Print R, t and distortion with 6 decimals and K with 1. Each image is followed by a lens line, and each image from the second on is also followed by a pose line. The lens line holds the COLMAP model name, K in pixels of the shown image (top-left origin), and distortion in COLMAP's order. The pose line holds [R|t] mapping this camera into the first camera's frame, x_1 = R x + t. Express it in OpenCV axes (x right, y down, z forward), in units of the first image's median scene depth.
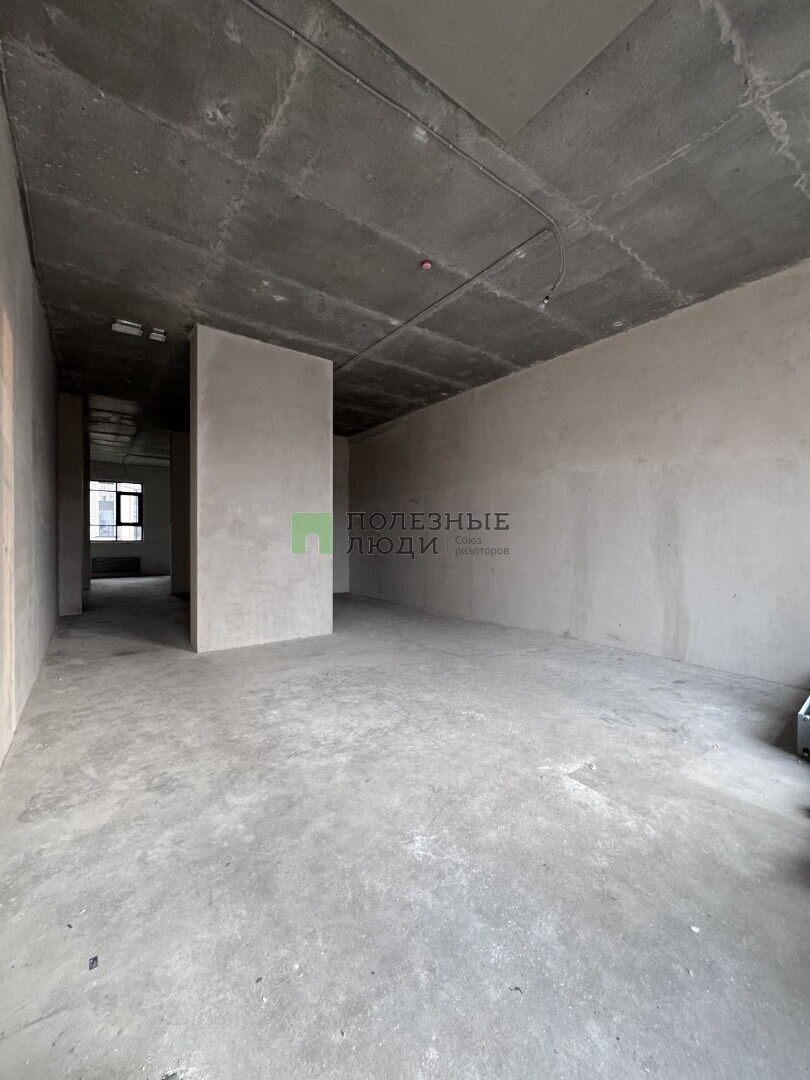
lens RADIAL K [[431.7, 0, 405.0], [0, 431.7, 540.0], [0, 0, 1]] dist [-0.003593, 0.000181]
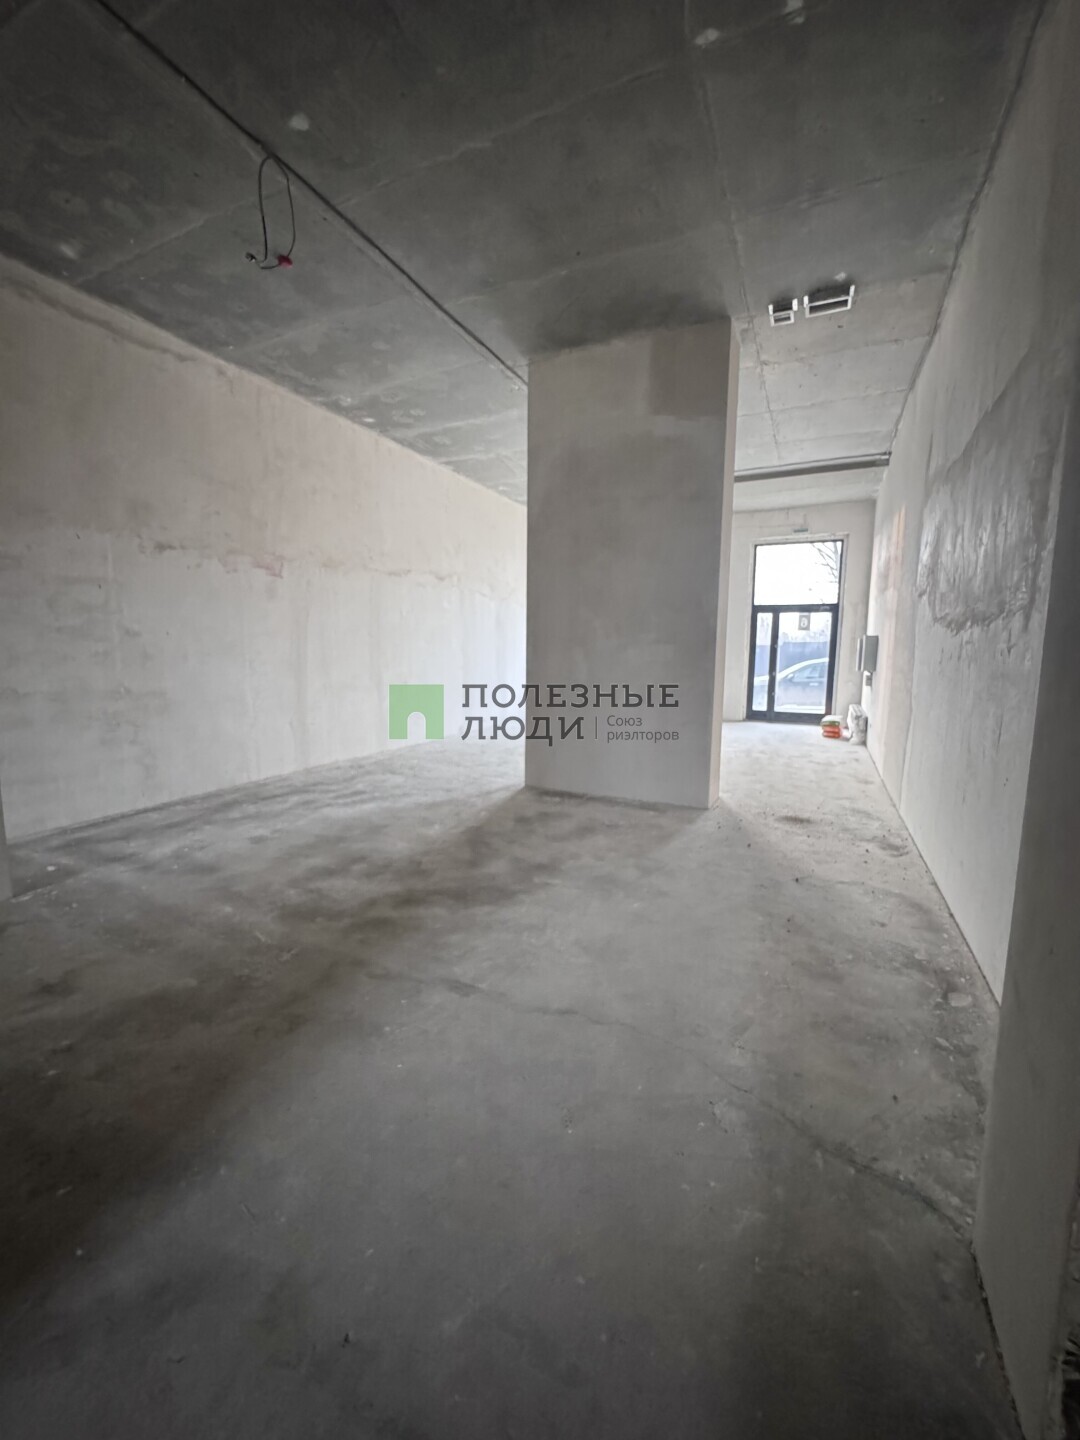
lens RADIAL K [[575.6, 0, 540.0], [0, 575.6, 720.0], [0, 0, 1]] dist [-0.003593, 0.000181]
pose [[-0.474244, -0.117485, 0.872519, -1.484950], [-0.005341, 0.991422, 0.130593, -0.013212], [-0.880377, 0.057273, -0.470804, 2.150698]]
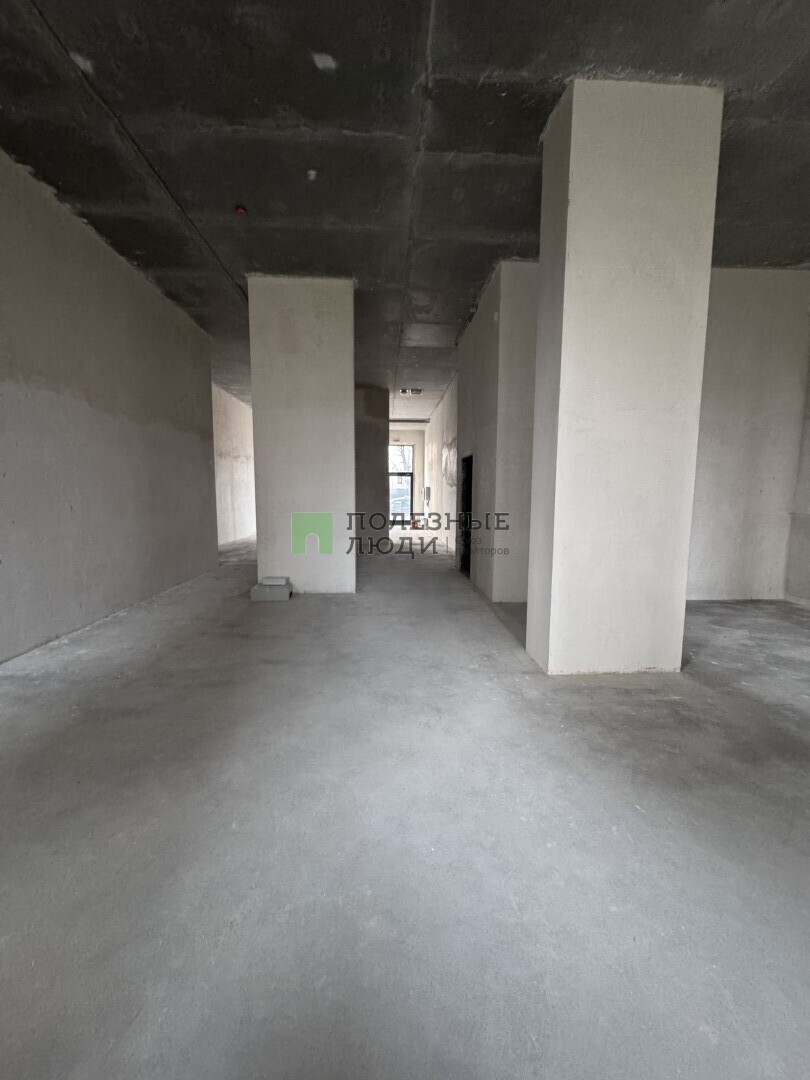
lens RADIAL K [[431.7, 0, 405.0], [0, 431.7, 540.0], [0, 0, 1]] dist [-0.003593, 0.000181]
pose [[-0.835341, -0.065007, 0.545875, -2.190233], [-0.003953, 0.993668, 0.112285, -0.009019], [-0.549718, 0.091639, -0.830309, 3.474164]]
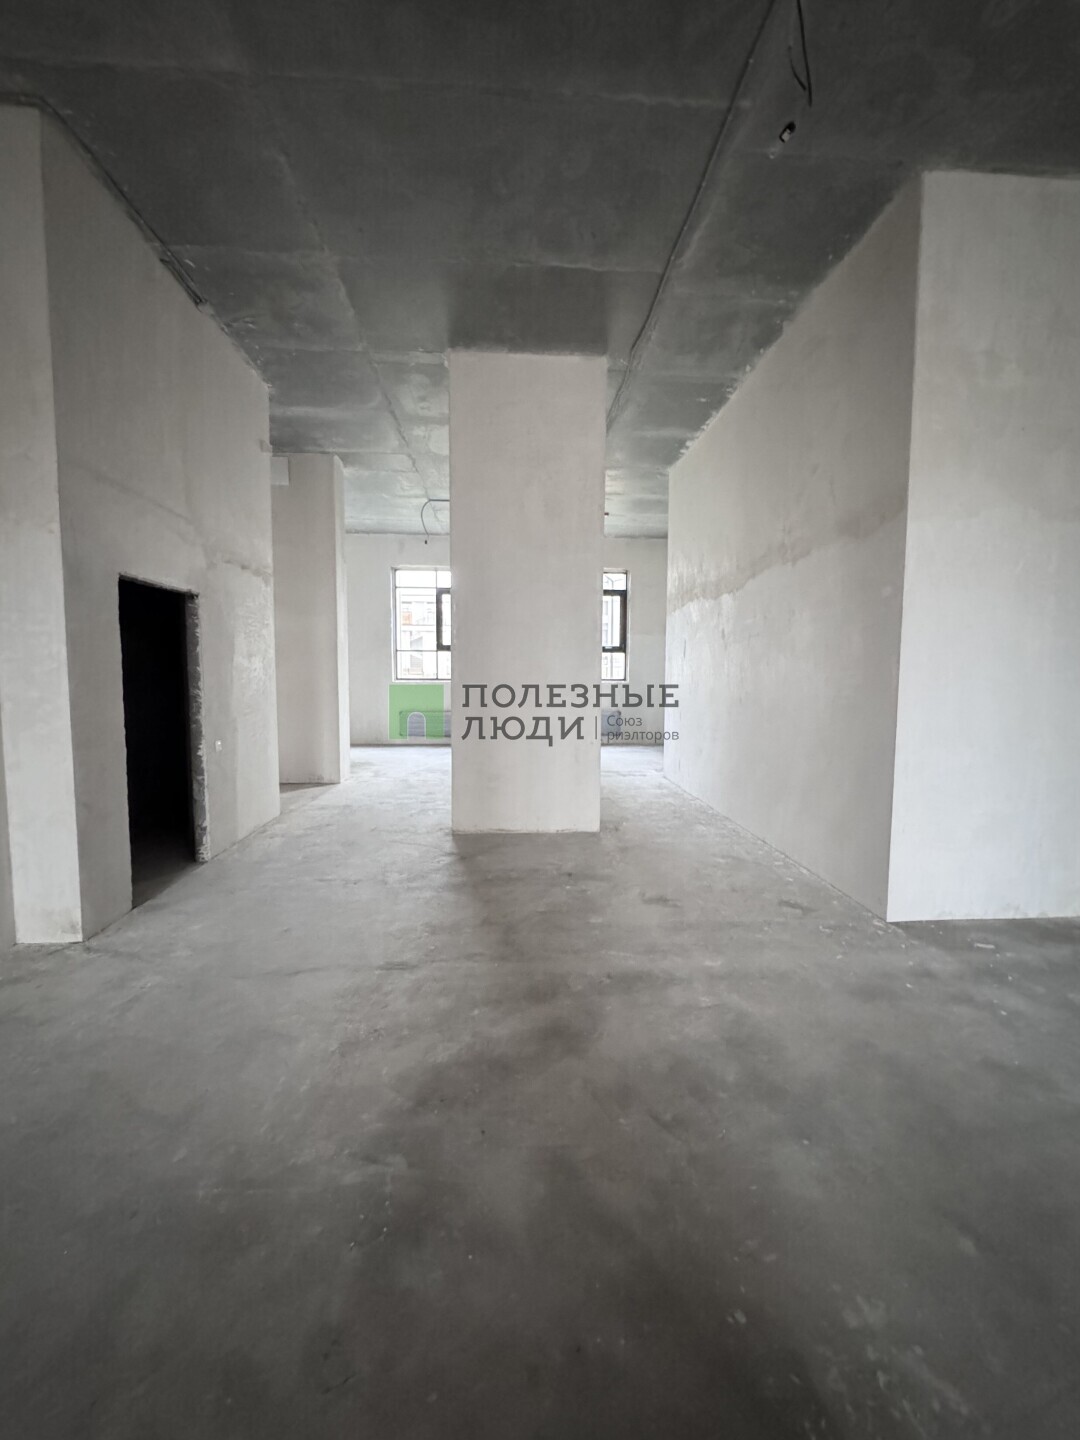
lens RADIAL K [[593.0, 0, 540.0], [0, 593.0, 720.0], [0, 0, 1]] dist [-0.003238, 0.000280]
pose [[0.842140, 0.044226, -0.537443, -0.527191], [-0.004893, 0.997217, 0.074393, -0.008694], [0.539237, -0.060019, 0.840012, 1.526058]]
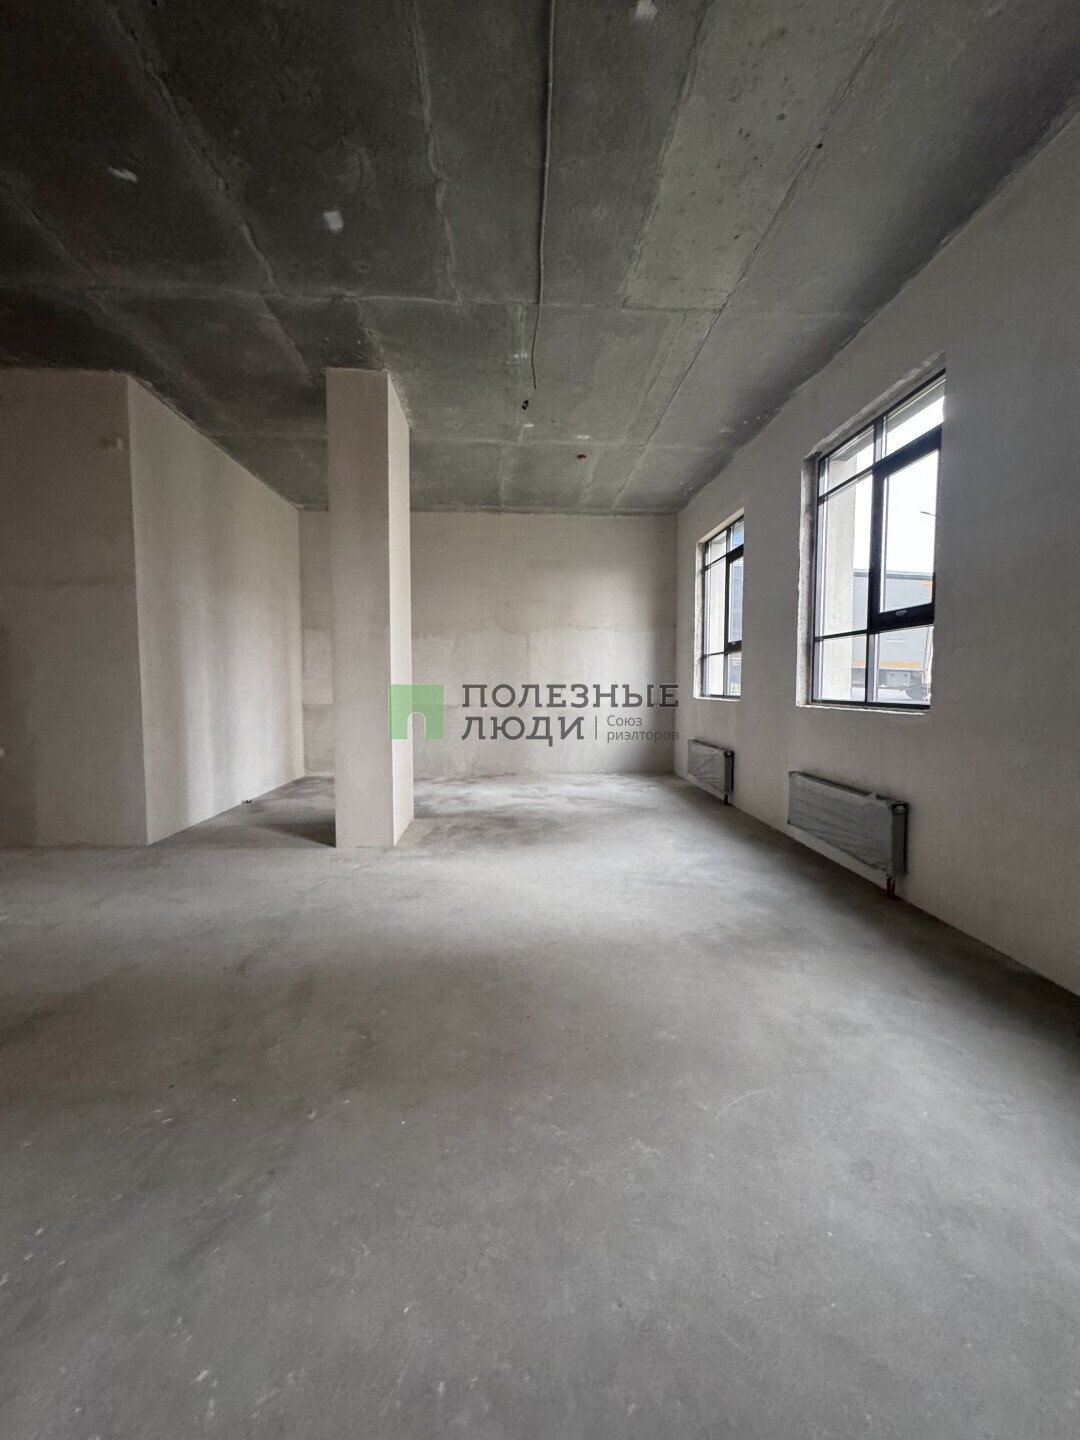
lens RADIAL K [[575.6, 0, 540.0], [0, 575.6, 720.0], [0, 0, 1]] dist [-0.003593, 0.000181]
pose [[-0.546319, 0.050665, -0.836043, -1.205422], [-0.004611, 0.997972, 0.063491, -0.025723], [0.837564, 0.038542, -0.544978, 3.614355]]
